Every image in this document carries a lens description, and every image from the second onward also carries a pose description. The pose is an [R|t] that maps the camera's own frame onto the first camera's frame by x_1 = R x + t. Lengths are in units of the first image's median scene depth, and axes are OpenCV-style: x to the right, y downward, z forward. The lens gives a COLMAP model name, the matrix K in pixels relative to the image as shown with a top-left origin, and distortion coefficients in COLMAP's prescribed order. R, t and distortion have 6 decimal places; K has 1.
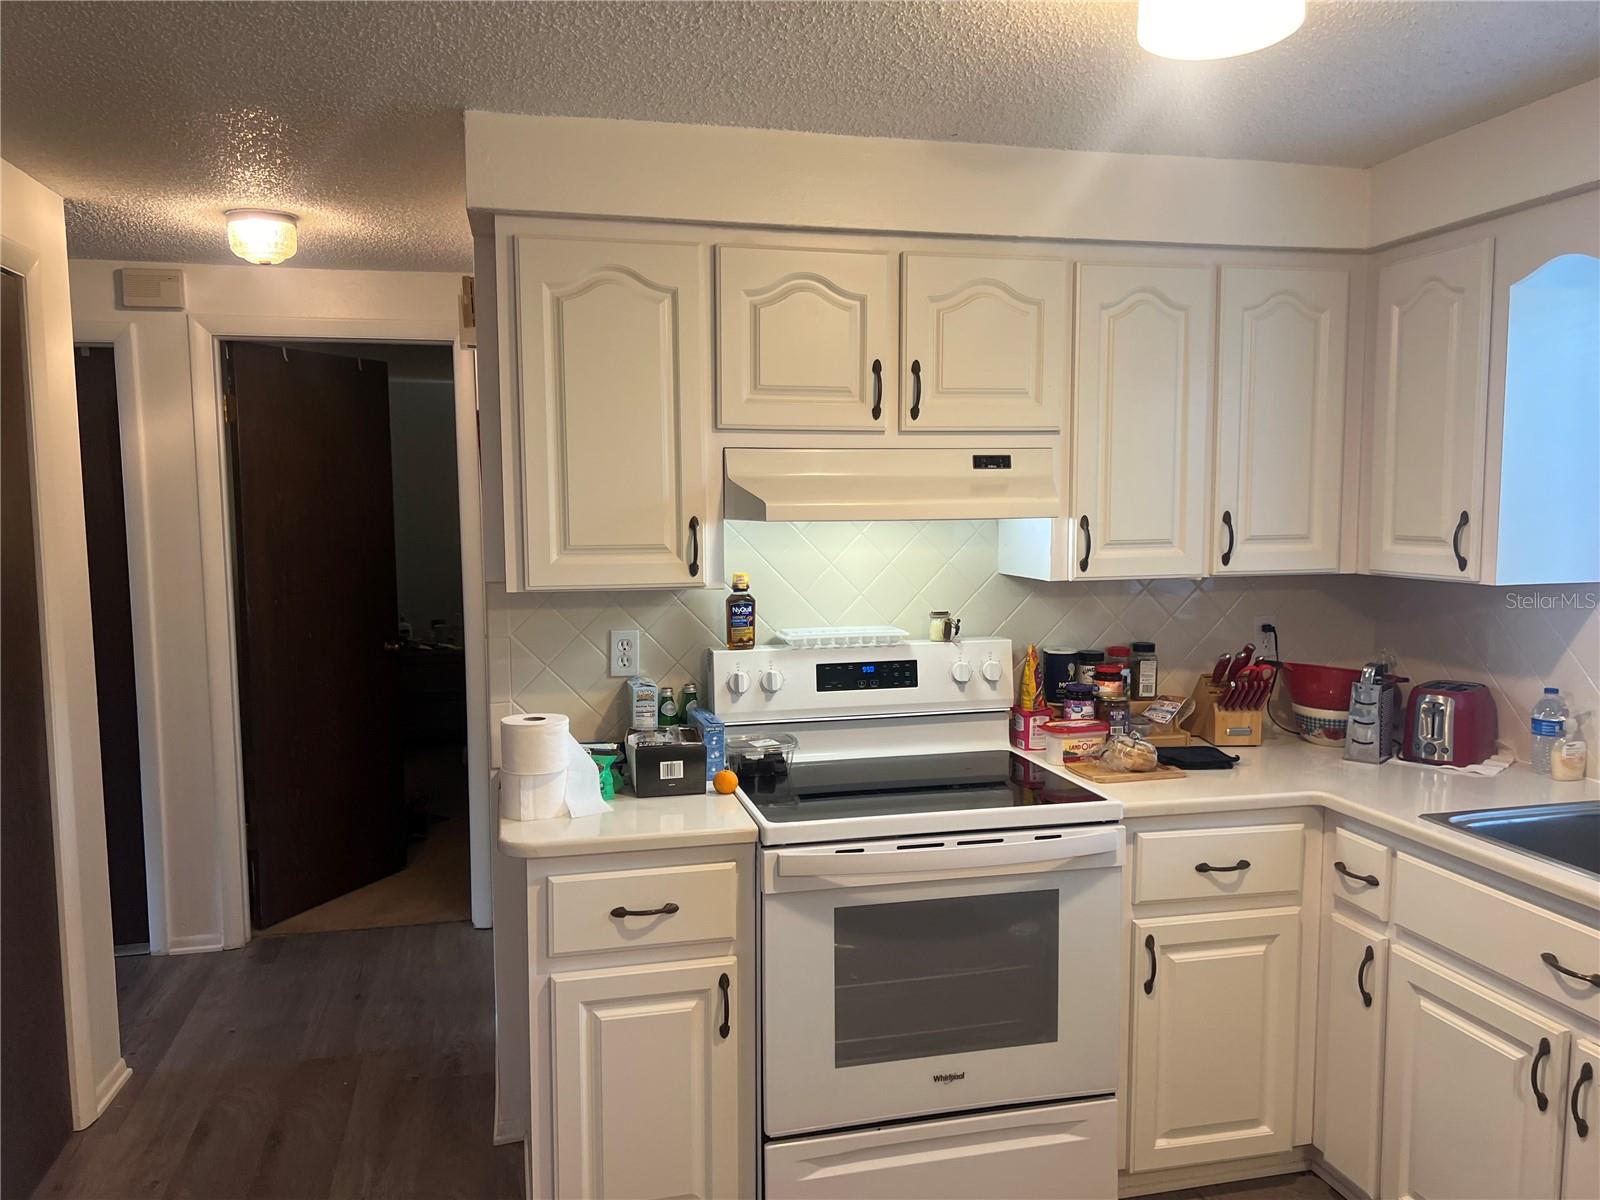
lens RADIAL K [[1210.2, 0, 797.3], [0, 1210.2, 600.0], [0, 0, 1]] dist [0.048855, -0.043963]
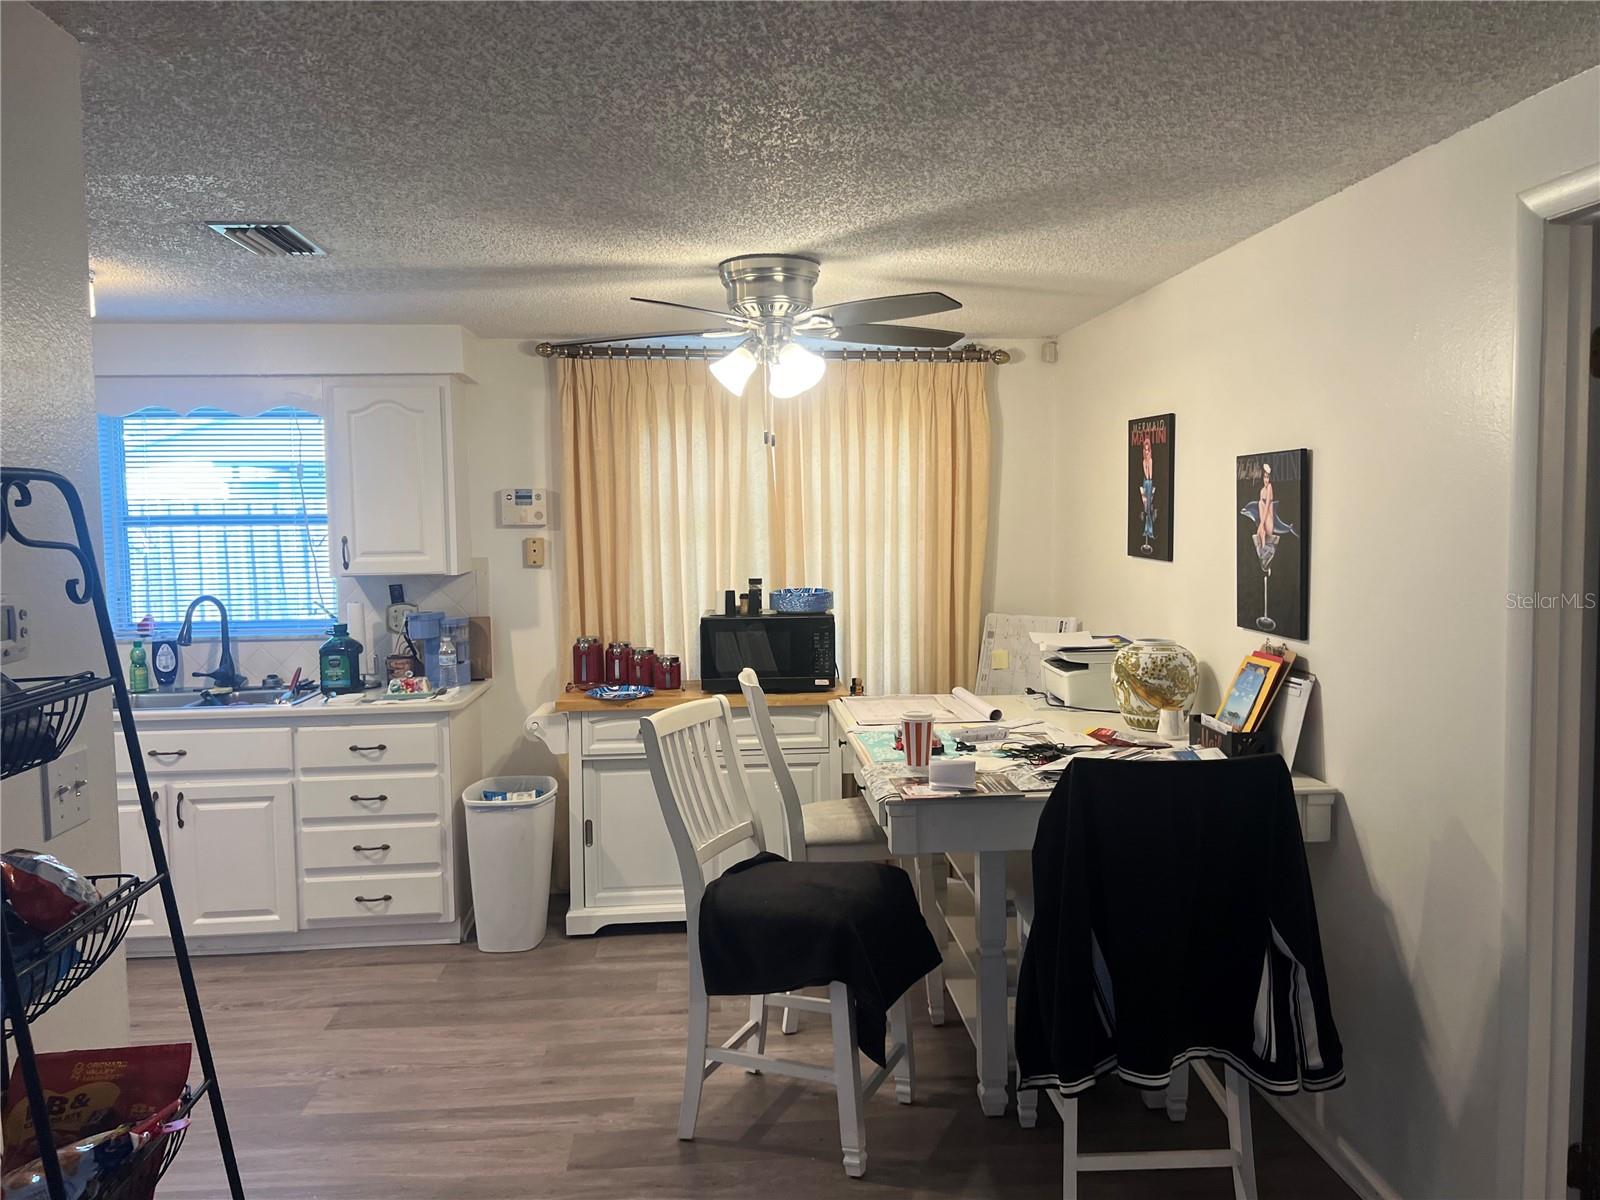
lens RADIAL K [[1210.2, 0, 790.9], [0, 1210.2, 600.3], [0, 0, 1]] dist [0.048855, -0.043963]
pose [[0.172506, -0.065815, 0.982807, -0.945439], [0.099980, 0.993782, 0.049001, 0.031363], [-0.979921, 0.089808, 0.178014, -0.352514]]
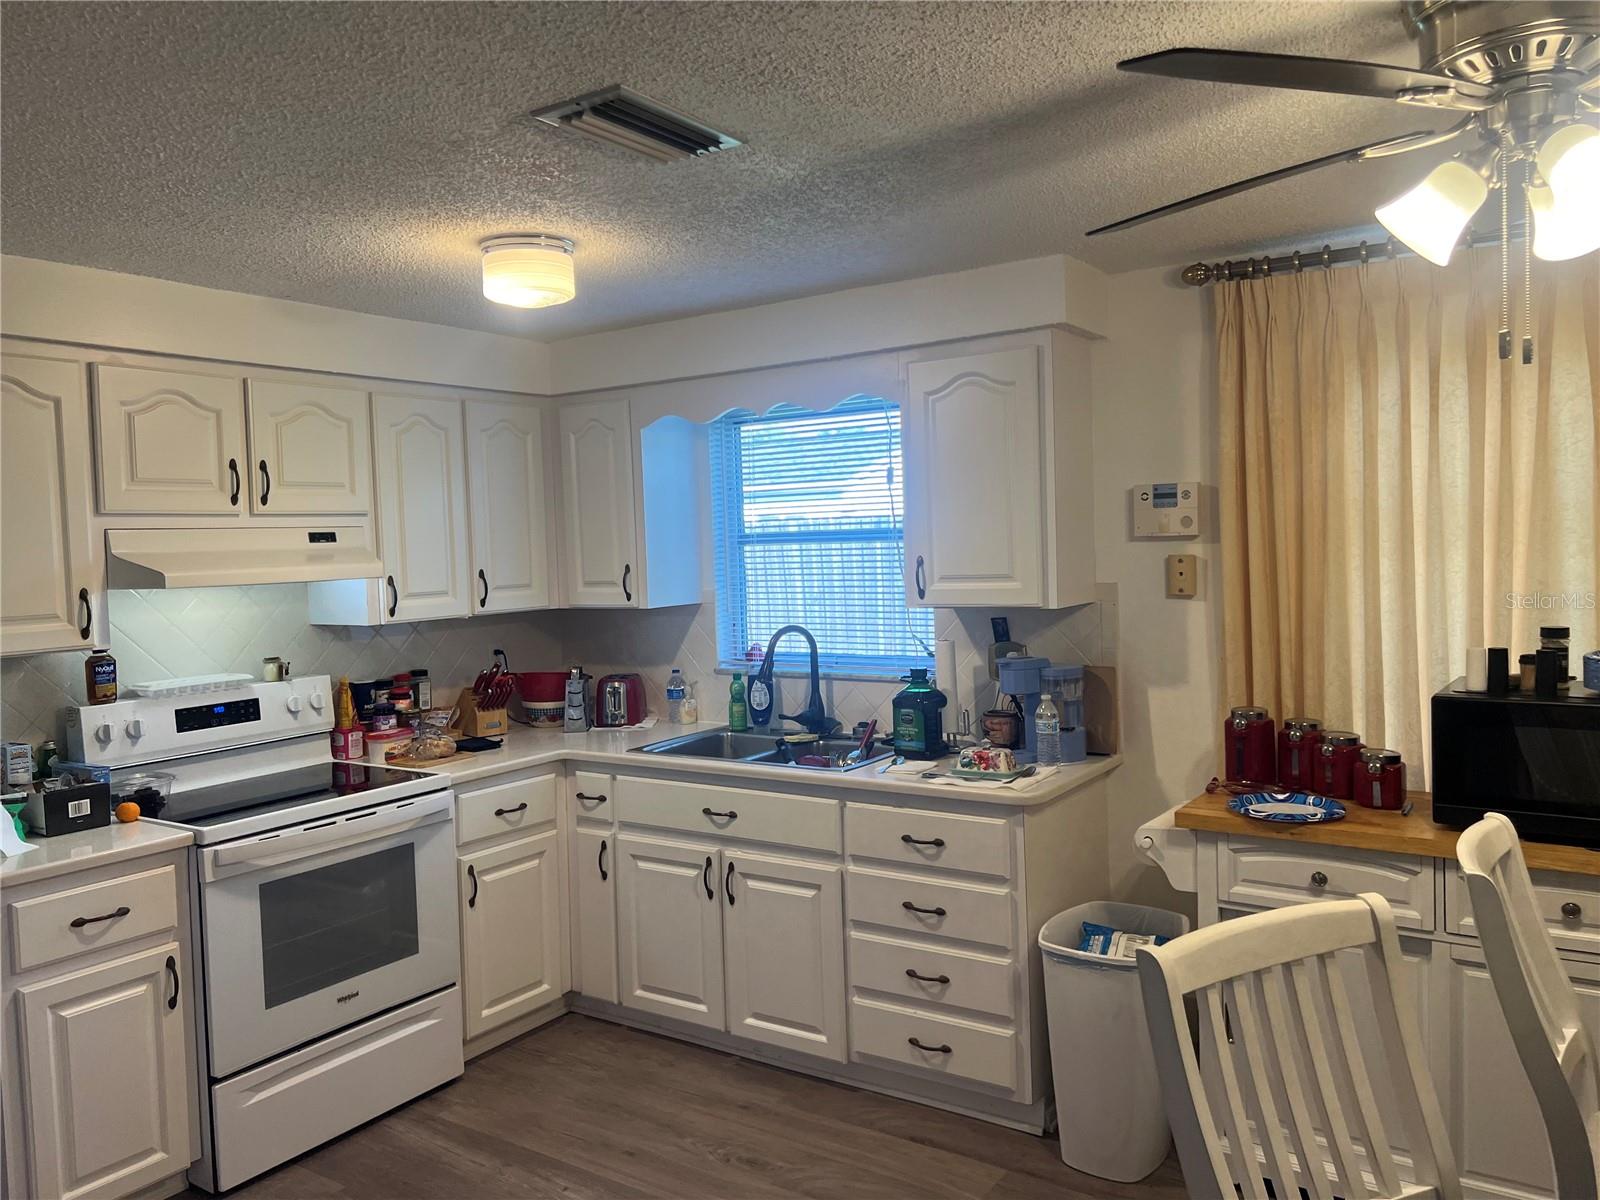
lens RADIAL K [[1210.2, 0, 780.6], [0, 1210.2, 593.6], [0, 0, 1]] dist [0.048855, -0.043963]
pose [[0.746564, -0.048599, 0.663536, -0.355038], [0.088127, 0.995764, -0.026222, 0.025513], [-0.659451, 0.078052, 0.747685, -0.318164]]
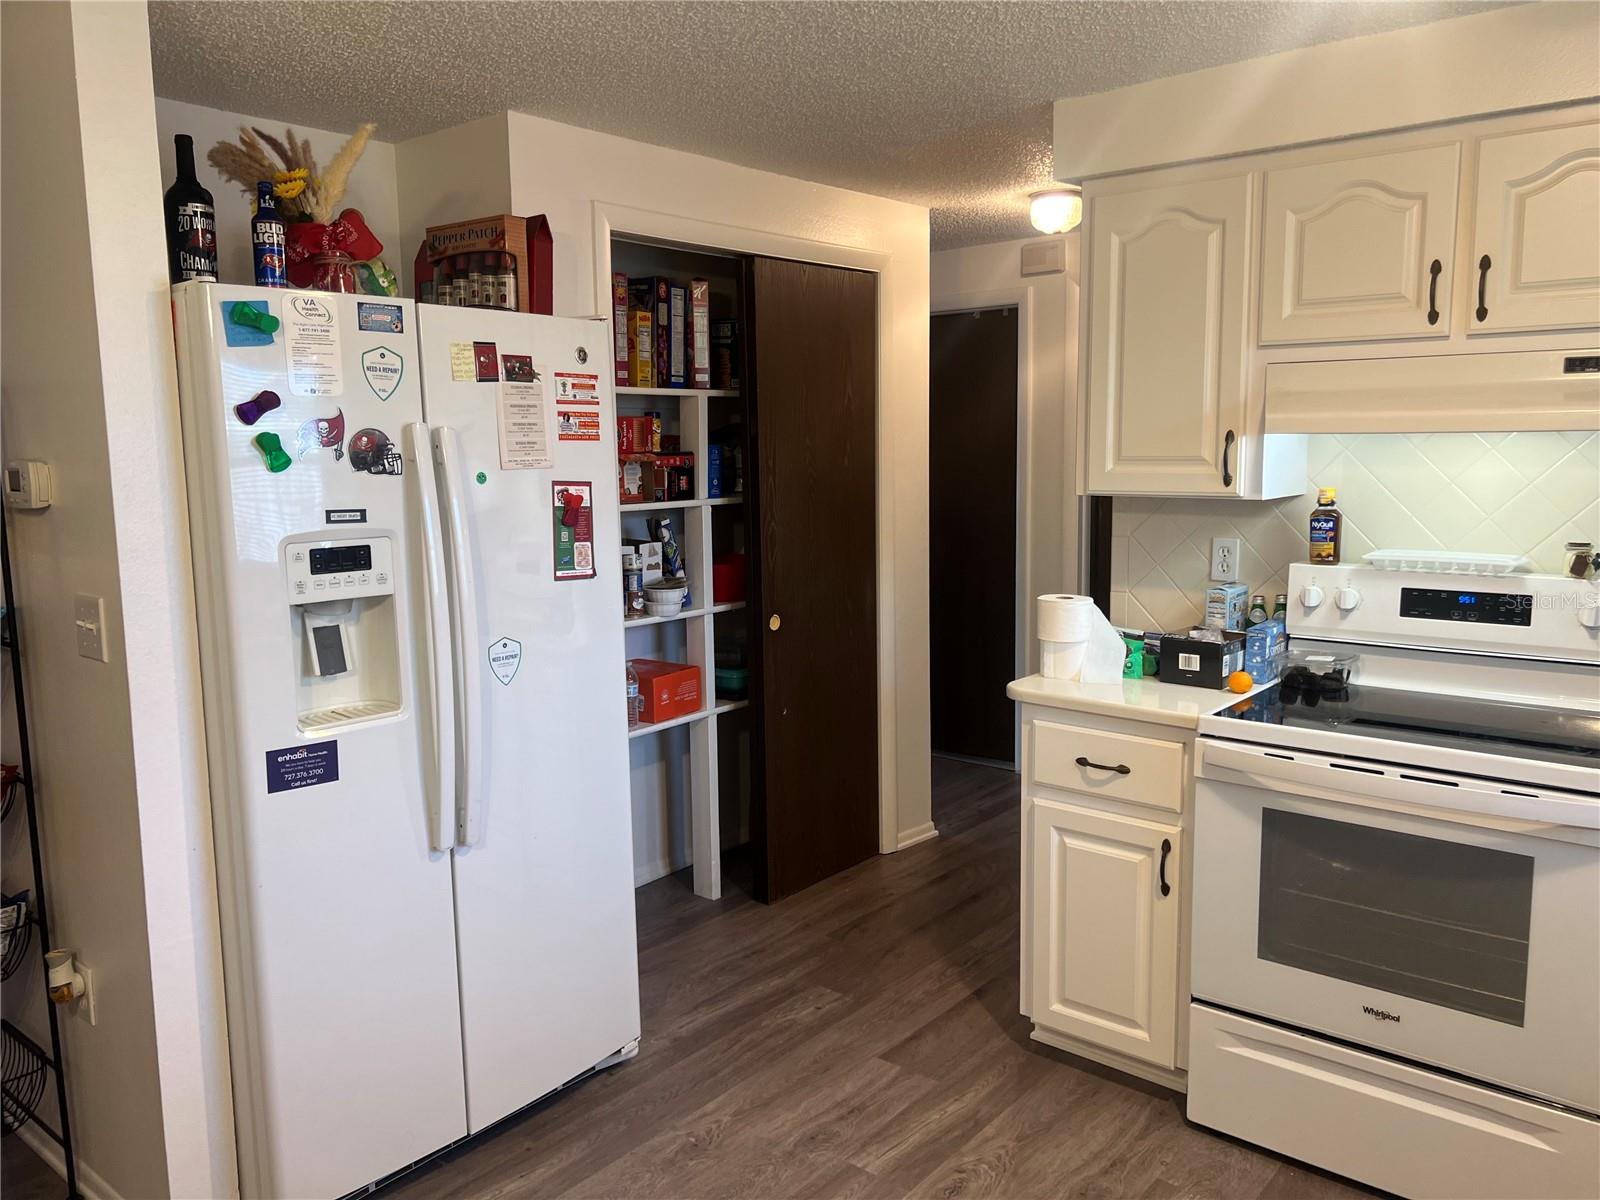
lens RADIAL K [[1210.2, 0, 772.1], [0, 1210.2, 584.9], [0, 0, 1]] dist [0.048855, -0.043963]
pose [[0.586636, 0.098206, -0.803874, 0.536233], [-0.061214, 0.995158, 0.076903, 0.008090], [0.807534, 0.004095, 0.589807, 0.036472]]
